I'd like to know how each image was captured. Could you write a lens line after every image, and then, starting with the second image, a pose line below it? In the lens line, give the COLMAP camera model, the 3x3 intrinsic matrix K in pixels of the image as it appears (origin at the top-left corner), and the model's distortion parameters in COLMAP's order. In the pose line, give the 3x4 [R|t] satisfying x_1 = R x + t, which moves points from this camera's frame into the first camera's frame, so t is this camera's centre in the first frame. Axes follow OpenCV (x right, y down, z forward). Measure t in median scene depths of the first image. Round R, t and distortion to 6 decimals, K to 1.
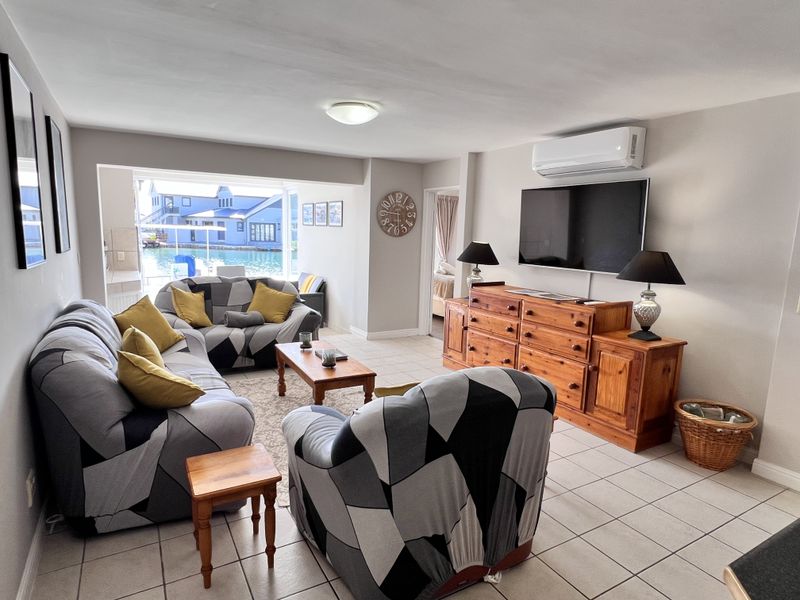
lens RADIAL K [[468.2, 0, 401.0], [0, 468.2, 318.0], [0, 0, 1]] dist [-0.000419, -0.000309]
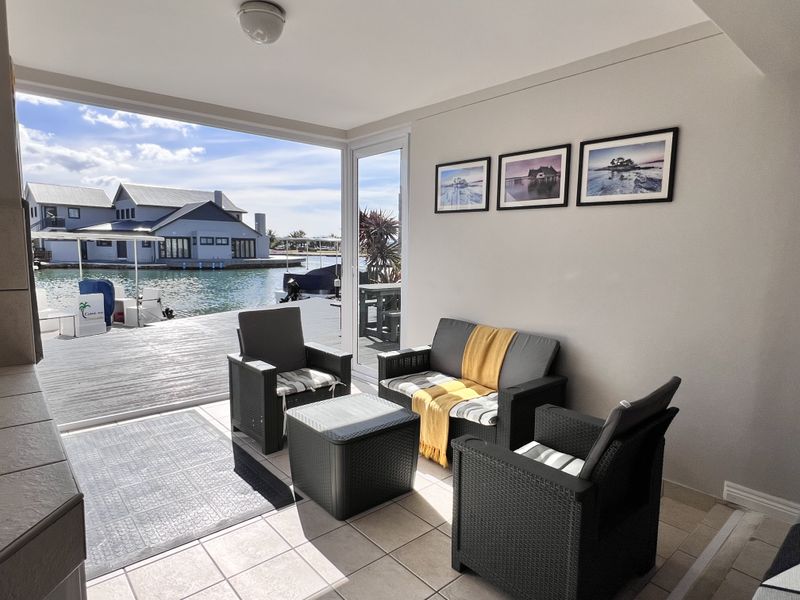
lens RADIAL K [[468.2, 0, 401.0], [0, 468.2, 318.0], [0, 0, 1]] dist [-0.000419, -0.000309]
pose [[0.982182, -0.046275, 0.182146, -0.050791], [0.051325, 0.998415, -0.023108, -0.013833], [-0.180788, 0.032045, 0.983000, 0.088008]]
